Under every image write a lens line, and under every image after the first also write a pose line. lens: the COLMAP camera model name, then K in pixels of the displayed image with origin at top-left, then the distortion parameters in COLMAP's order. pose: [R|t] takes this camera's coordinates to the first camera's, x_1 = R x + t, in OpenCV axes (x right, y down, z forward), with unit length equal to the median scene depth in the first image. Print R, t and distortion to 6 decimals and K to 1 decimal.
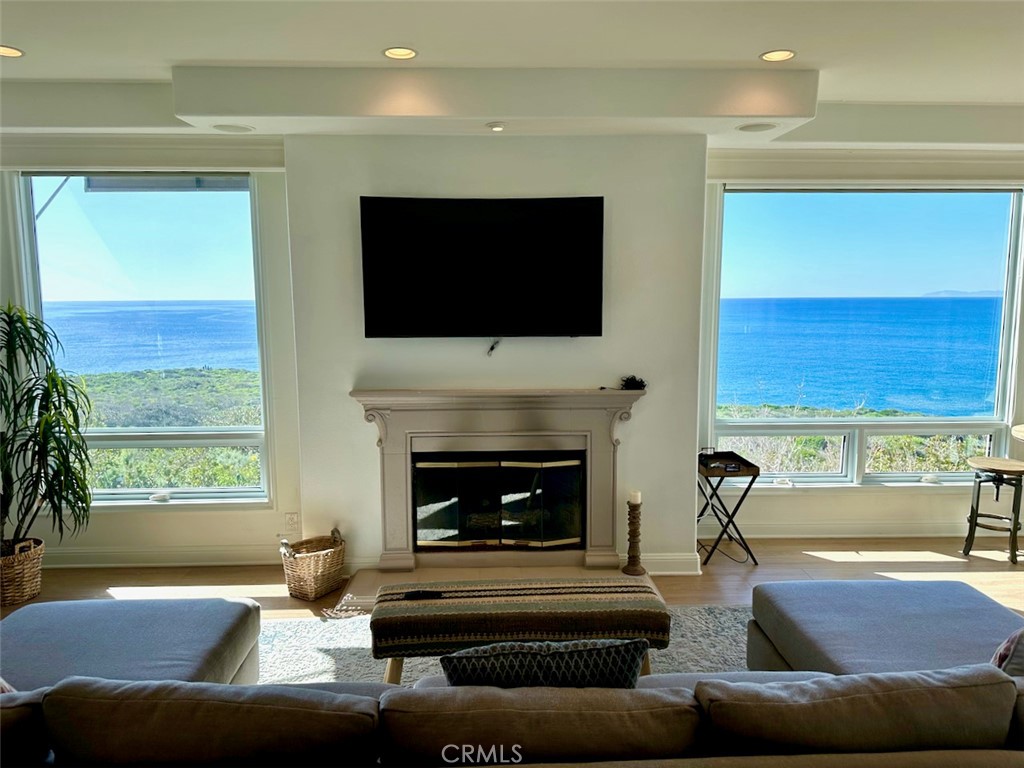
lens RADIAL K [[717.0, 0, 512.5], [0, 717.0, 385.5], [0, 0, 1]] dist [0.004080, 0.000354]
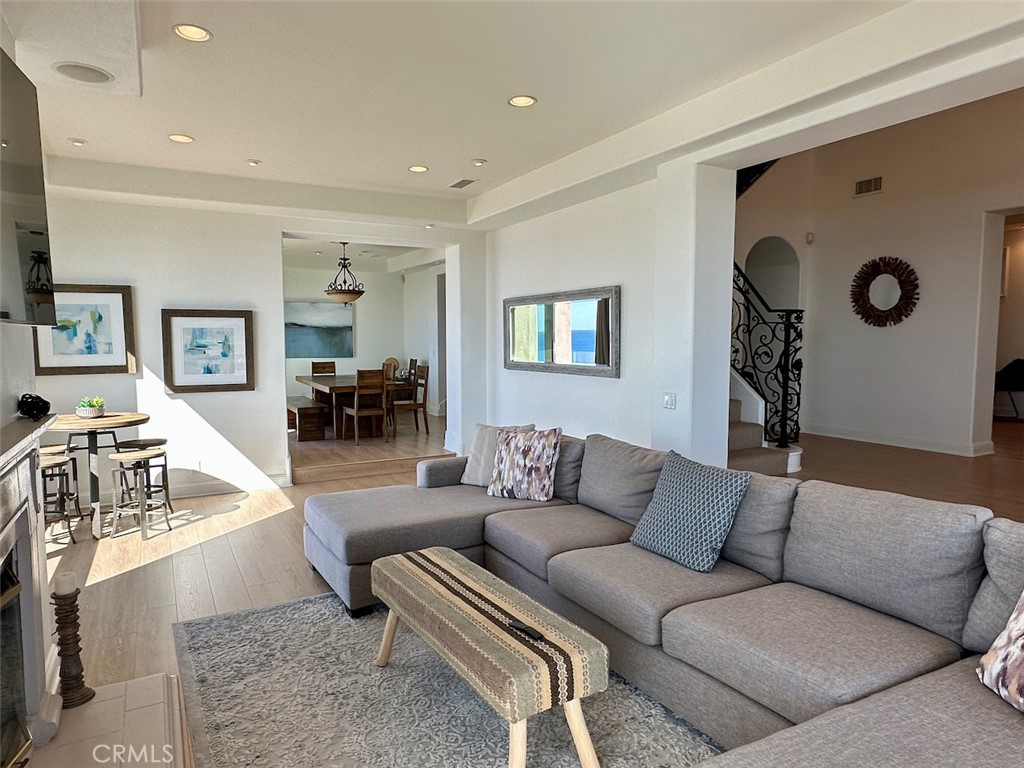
lens RADIAL K [[647.8, 0, 510.6], [0, 647.8, 386.4], [0, 0, 1]] dist [0.006521, 0.000569]
pose [[-0.456823, -0.069942, 0.886804, -0.727142], [0.112032, 0.984443, 0.135354, -0.075523], [-0.882475, 0.161183, -0.441881, 1.266301]]
